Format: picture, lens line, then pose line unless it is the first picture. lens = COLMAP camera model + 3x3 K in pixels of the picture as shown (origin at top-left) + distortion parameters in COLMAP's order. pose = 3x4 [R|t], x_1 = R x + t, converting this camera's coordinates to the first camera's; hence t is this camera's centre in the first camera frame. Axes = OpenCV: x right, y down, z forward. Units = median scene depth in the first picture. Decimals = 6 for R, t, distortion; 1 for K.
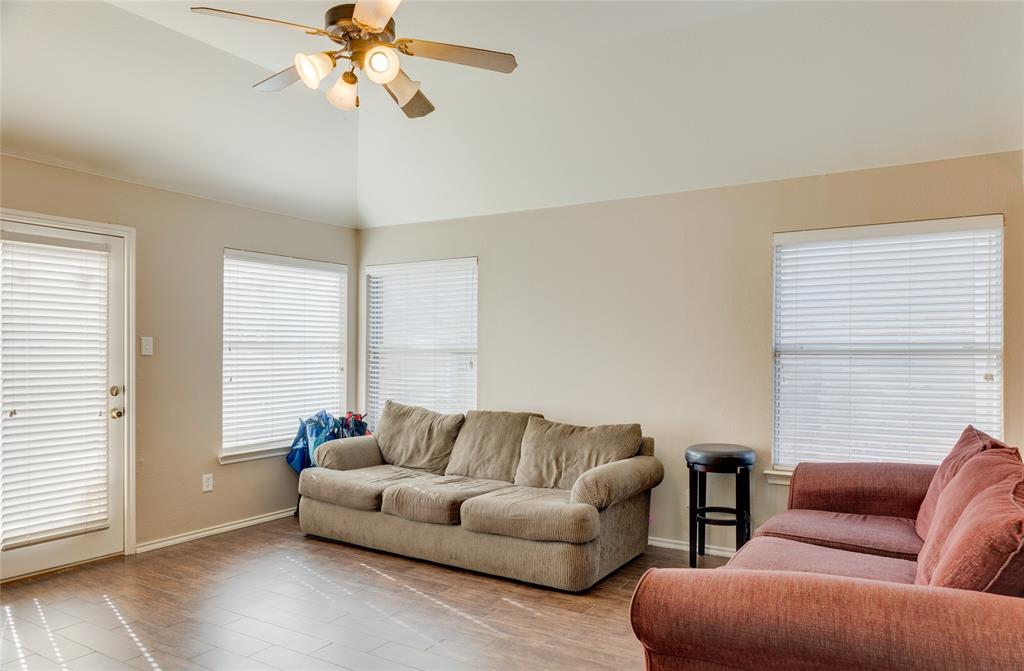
lens RADIAL K [[701.0, 0, 535.8], [0, 701.0, 358.6], [0, 0, 1]] dist [0.005661, 0.002051]
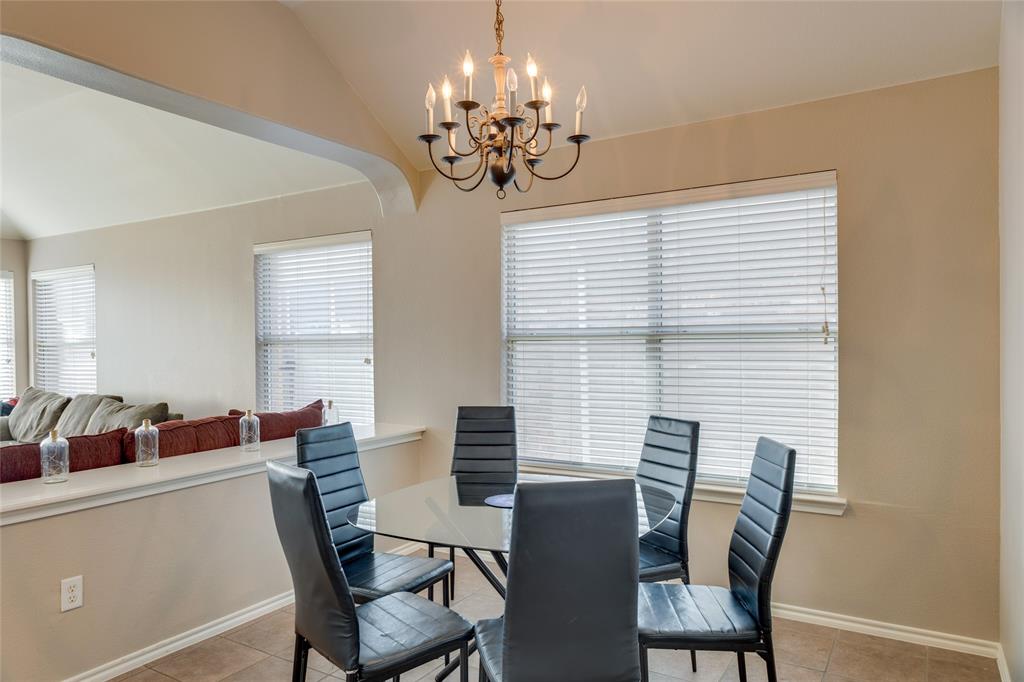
lens RADIAL K [[665.6, 0, 507.5], [0, 665.6, 342.0], [0, 0, 1]] dist [0.026683, 0.003650]
pose [[0.999813, -0.015835, -0.011119, 0.687169], [0.015816, 0.999873, -0.001786, -0.000717], [0.011145, 0.001610, 0.999937, -0.143203]]
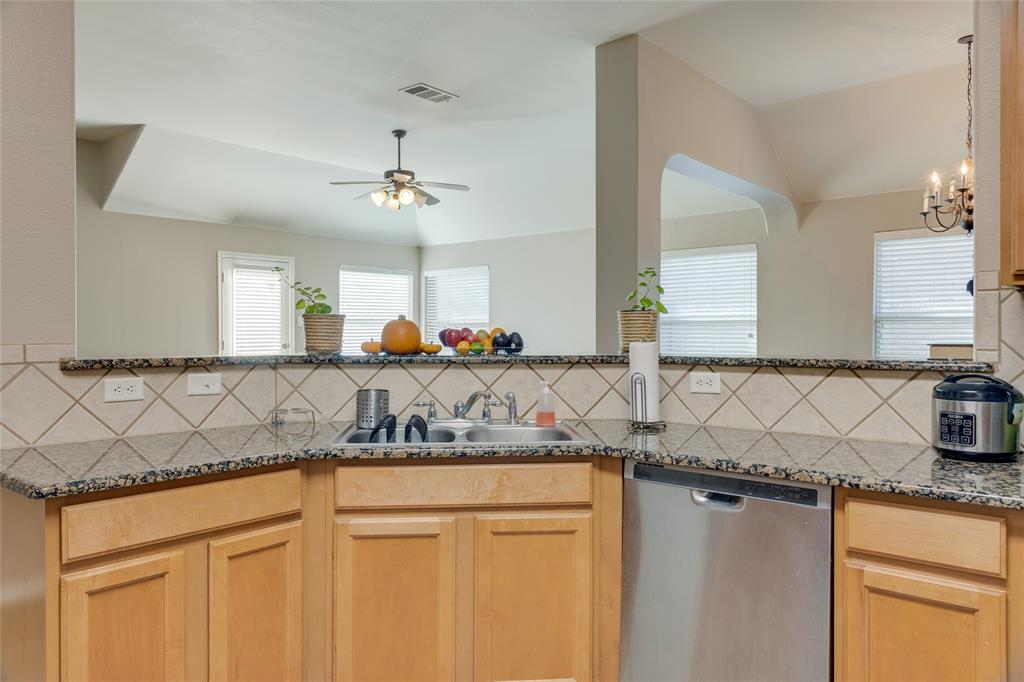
lens RADIAL K [[703.3, 0, 517.3], [0, 703.3, 338.1], [0, 0, 1]] dist [-0.002450, -0.001369]
pose [[0.986499, -0.003306, -0.163735, 0.268408], [0.003713, 0.999991, 0.002183, 0.020285], [0.163726, -0.002762, 0.986502, -0.634067]]
